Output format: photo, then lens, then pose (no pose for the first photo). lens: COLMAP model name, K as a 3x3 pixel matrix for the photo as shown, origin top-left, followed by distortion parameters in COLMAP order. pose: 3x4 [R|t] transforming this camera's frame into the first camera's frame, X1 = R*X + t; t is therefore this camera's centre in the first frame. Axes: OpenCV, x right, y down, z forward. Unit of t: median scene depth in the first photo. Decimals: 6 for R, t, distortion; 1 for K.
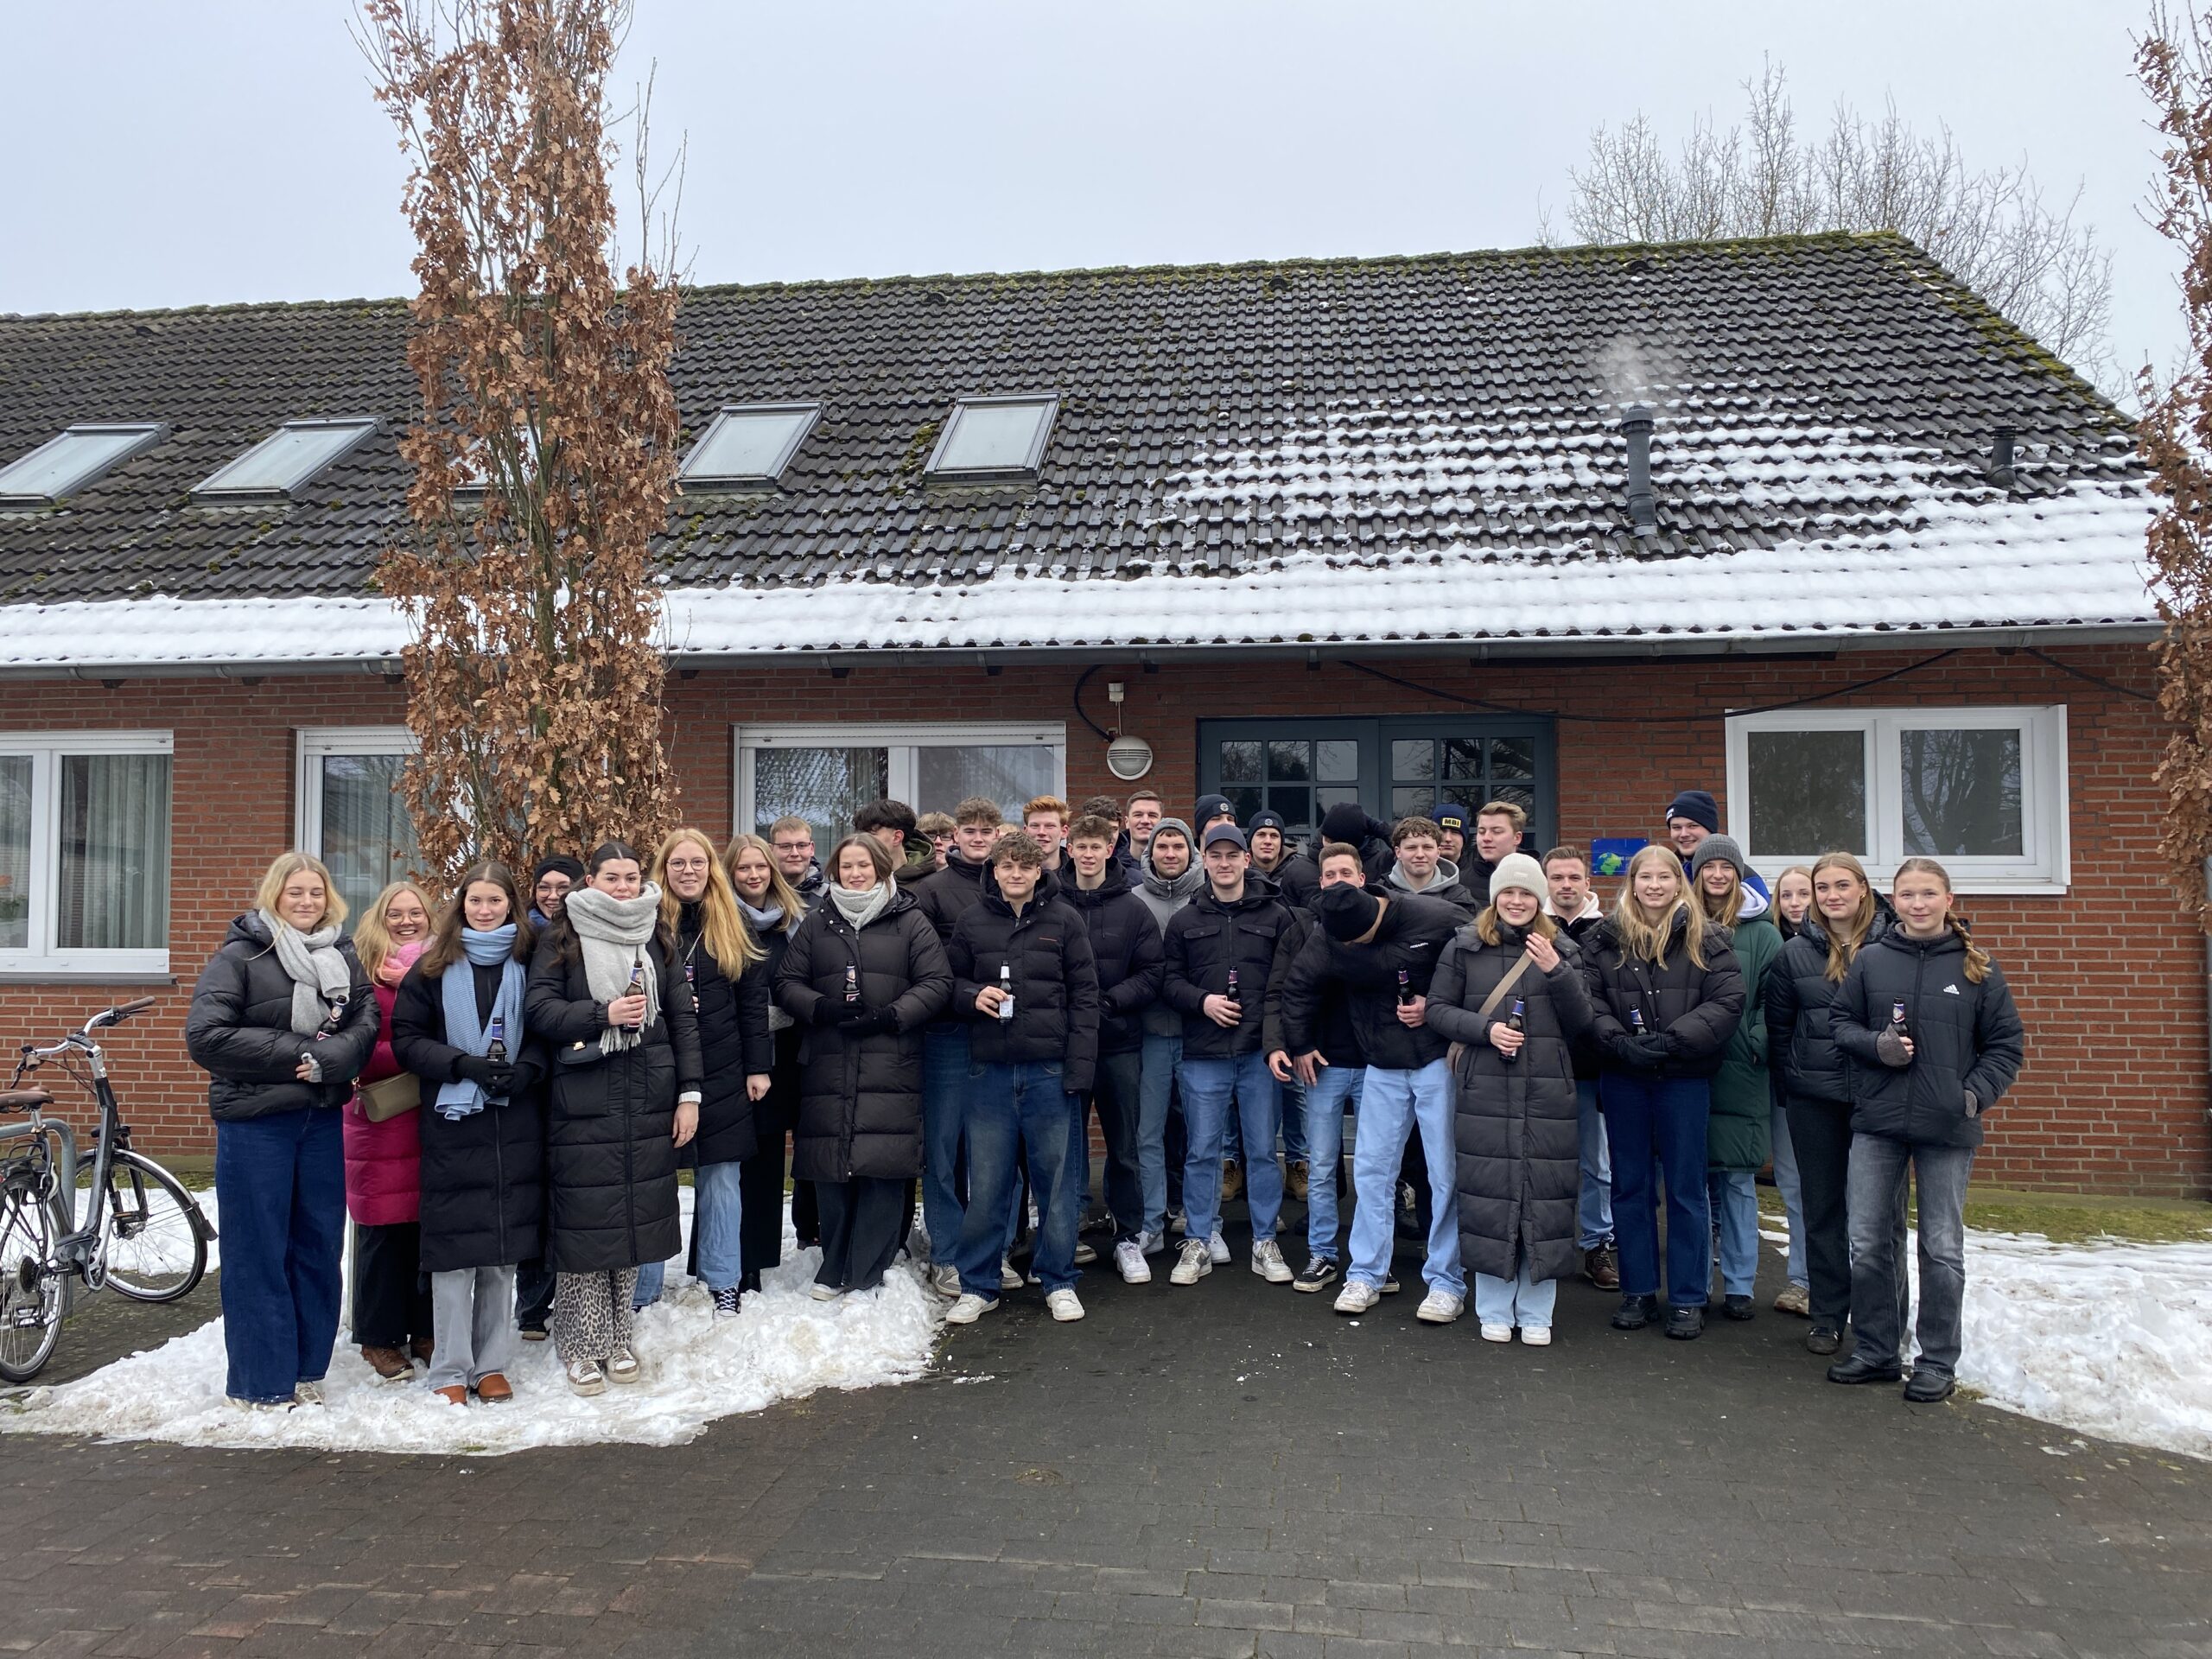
lens RADIAL K [[1681.5, 0, 1076.0], [0, 1681.5, 834.7], [0, 0, 1]] dist [0.040556, -0.040766]
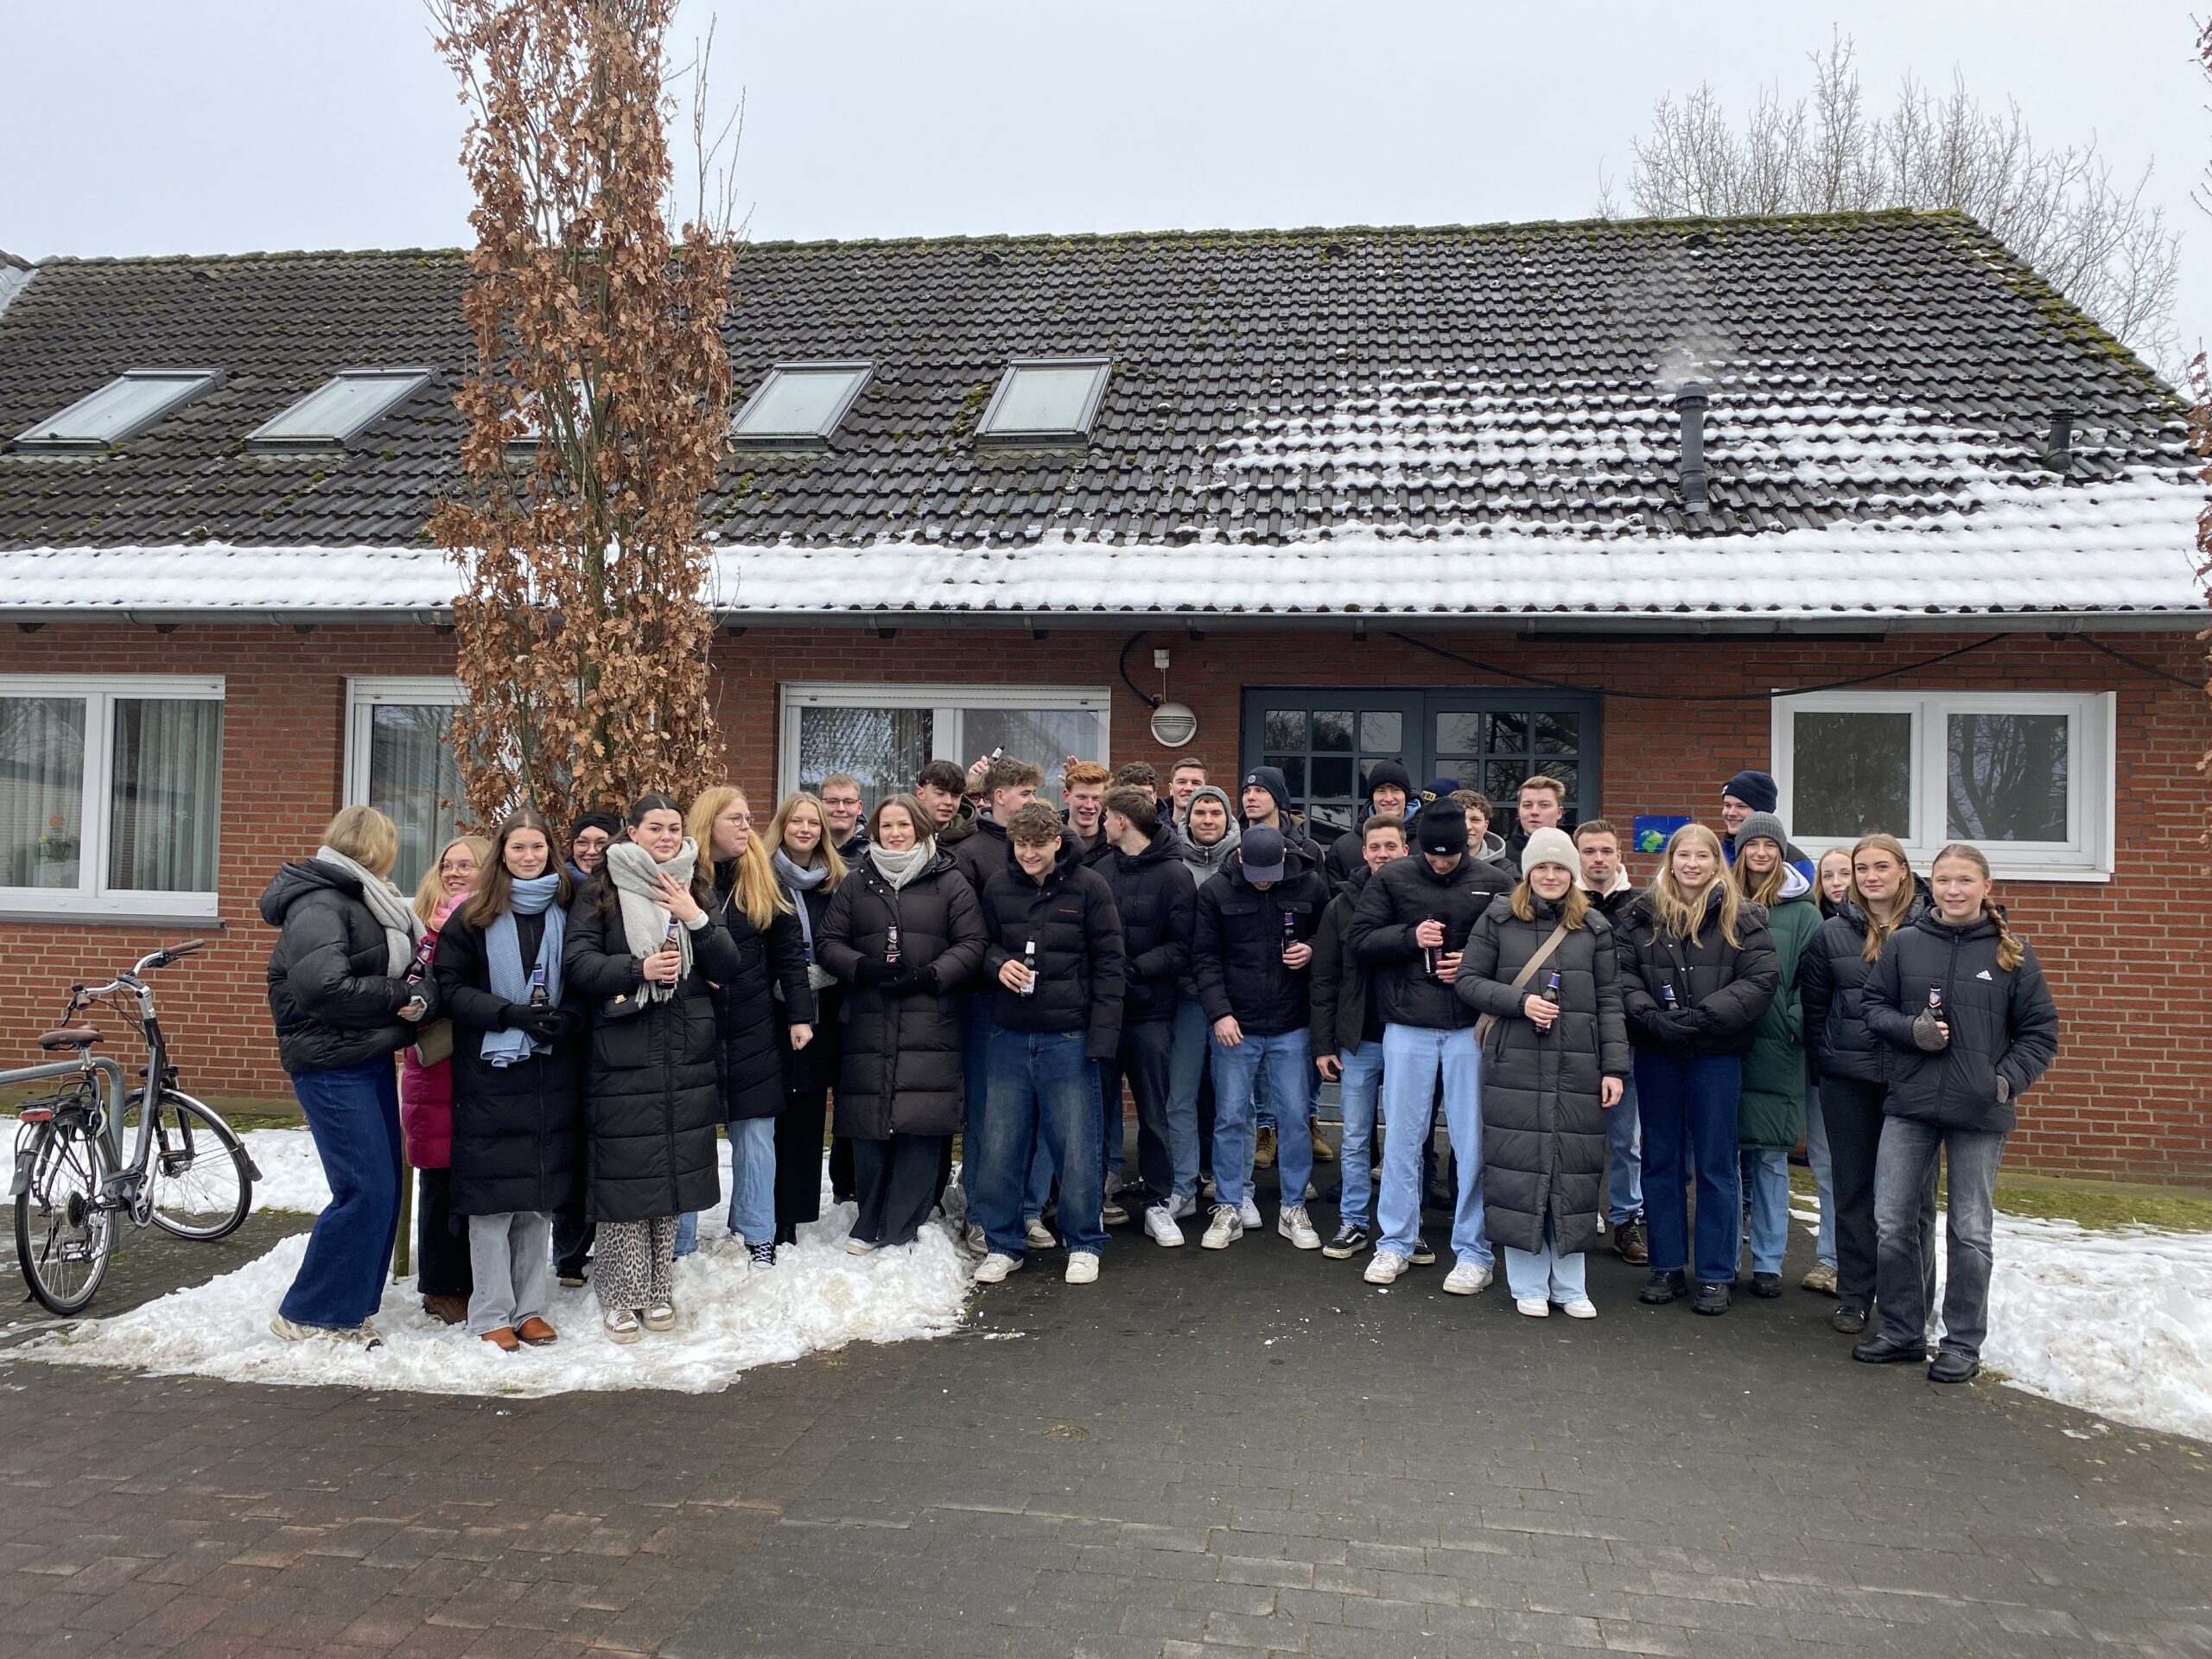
lens RADIAL K [[1683.4, 0, 1102.5], [0, 1683.4, 824.9], [0, 0, 1]] dist [0.036079, -0.033058]
pose [[0.999693, 0.022654, -0.010001, 0.000796], [-0.022501, 0.999633, 0.015112, -0.000041], [0.010339, -0.014882, 0.999836, -0.003484]]
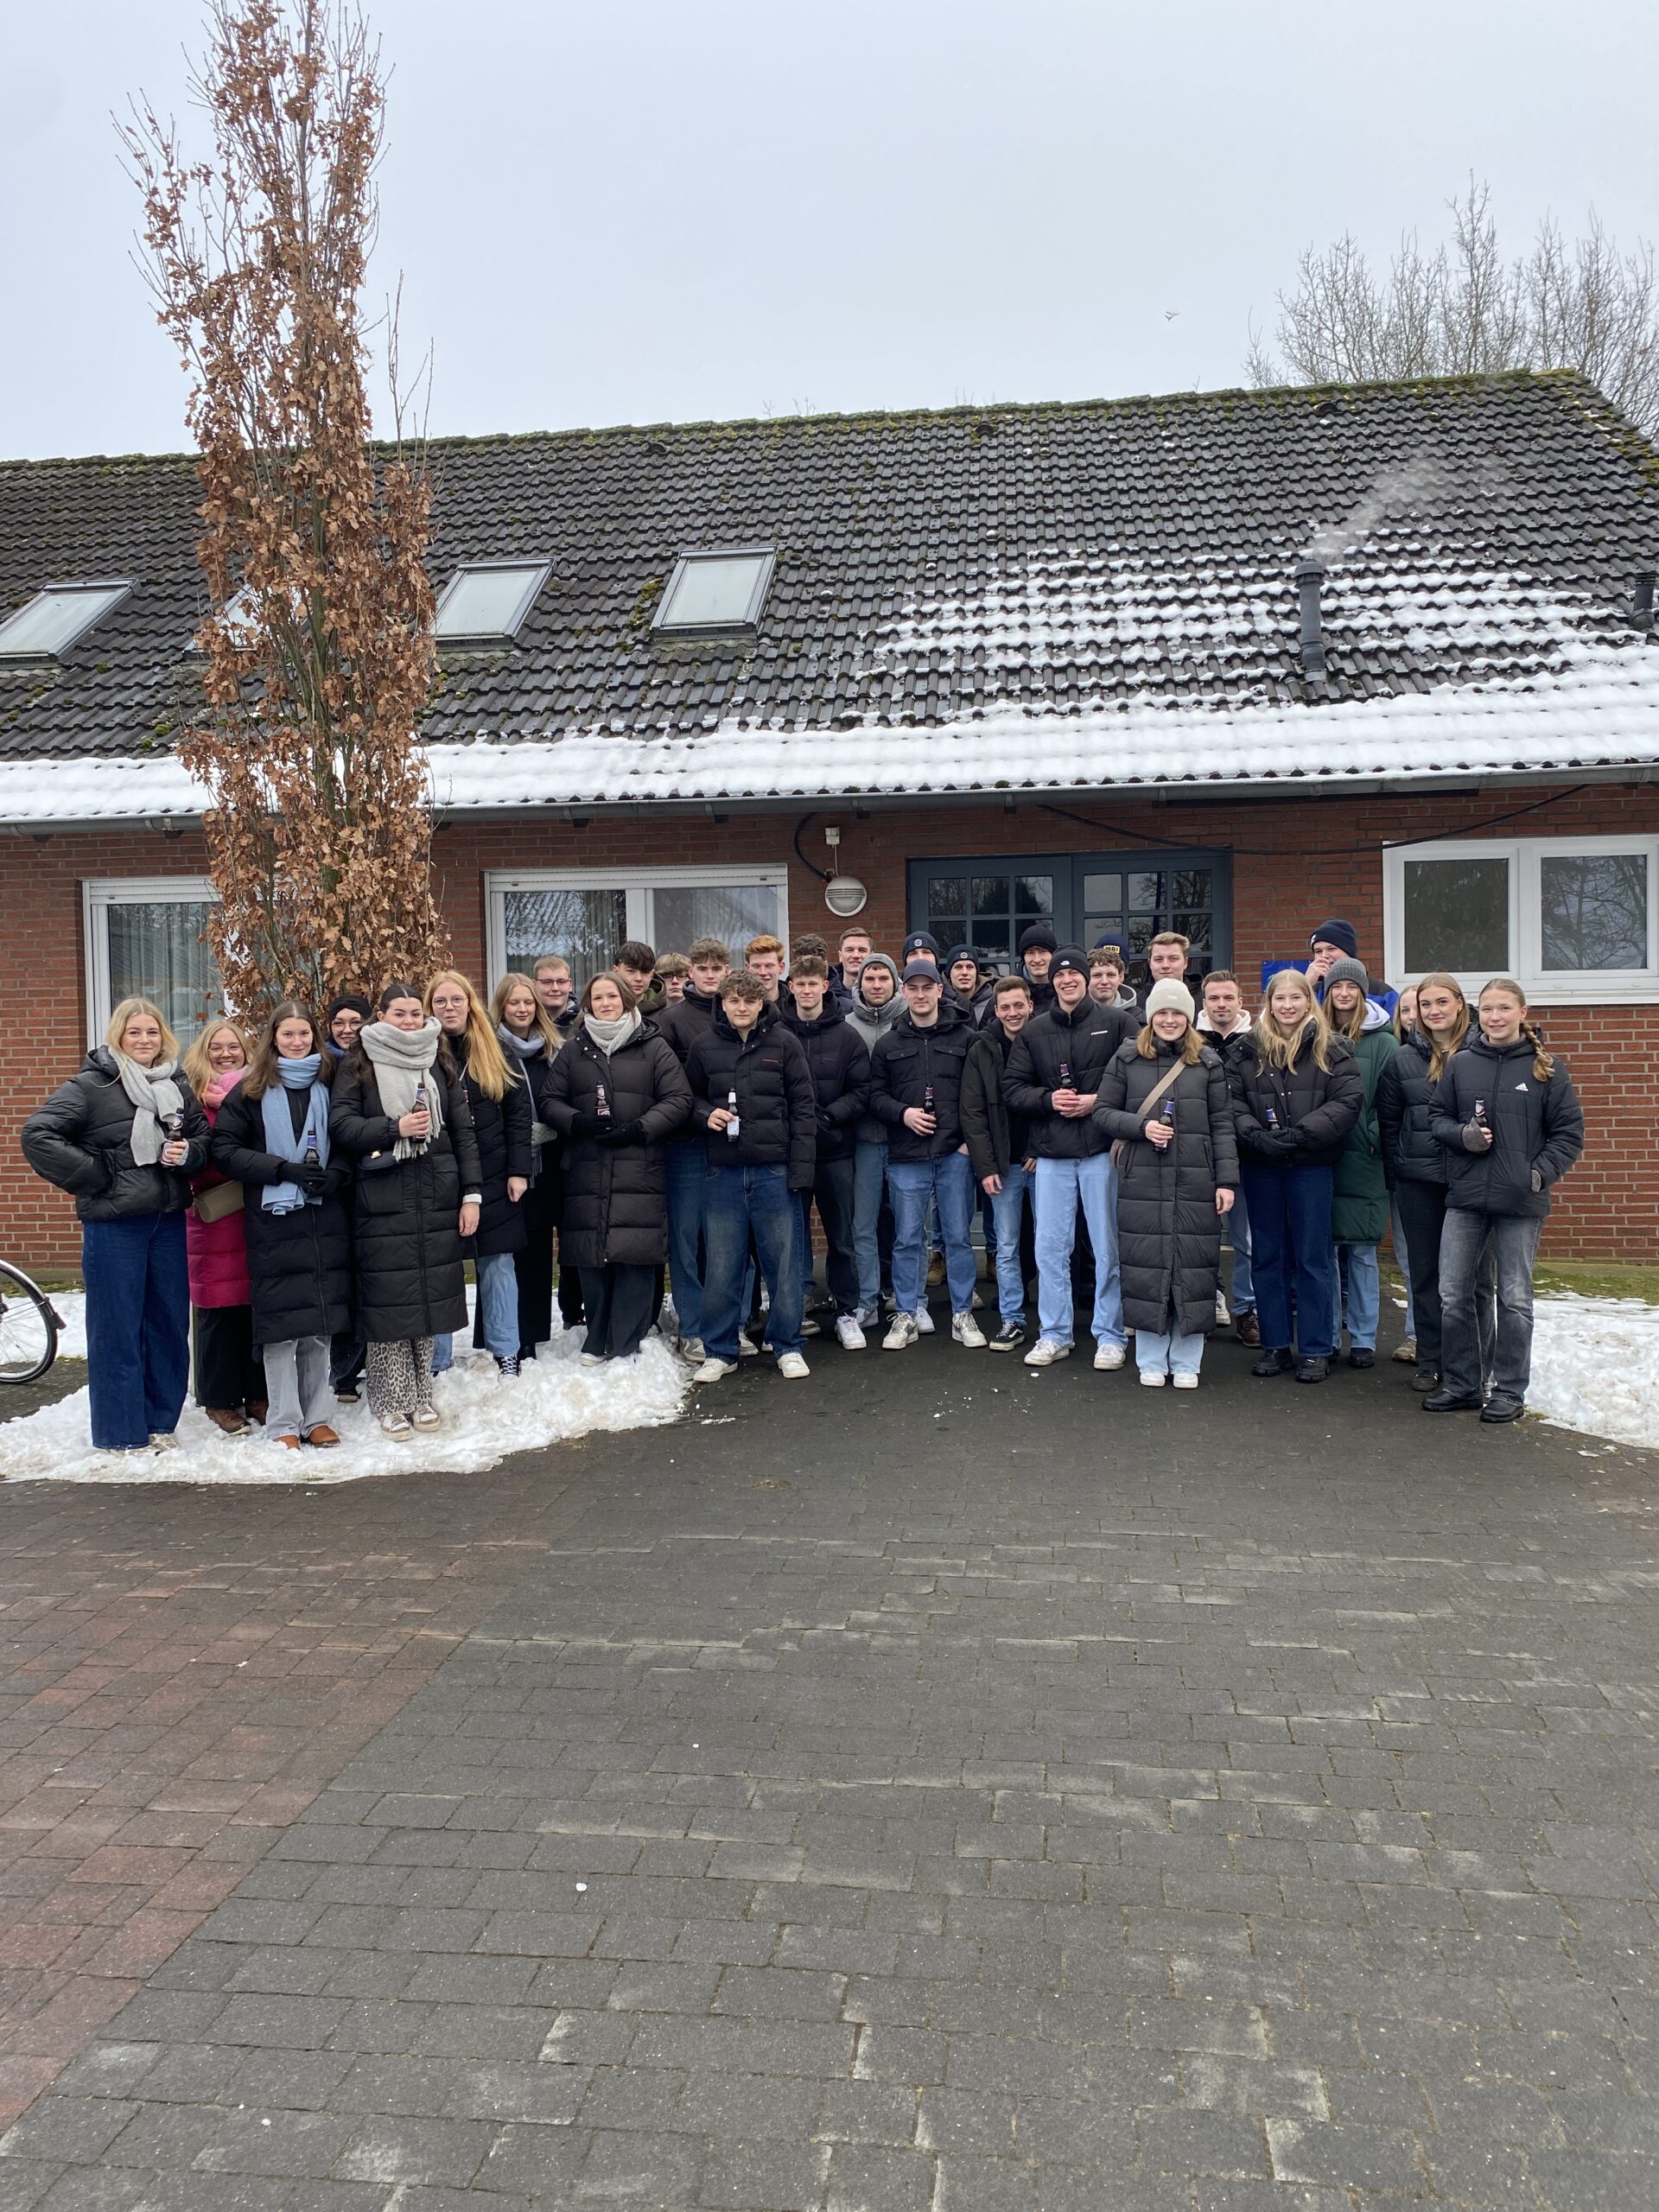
lens RADIAL K [[1684.5, 0, 823.2], [0, 1684.5, 1100.7], [0, 0, 1]] dist [0.031802, -0.026471]
pose [[0.999795, -0.018513, 0.008248, 0.005268], [0.017753, 0.996286, 0.084257, -0.004627], [-0.009778, -0.084093, 0.996410, -0.105983]]
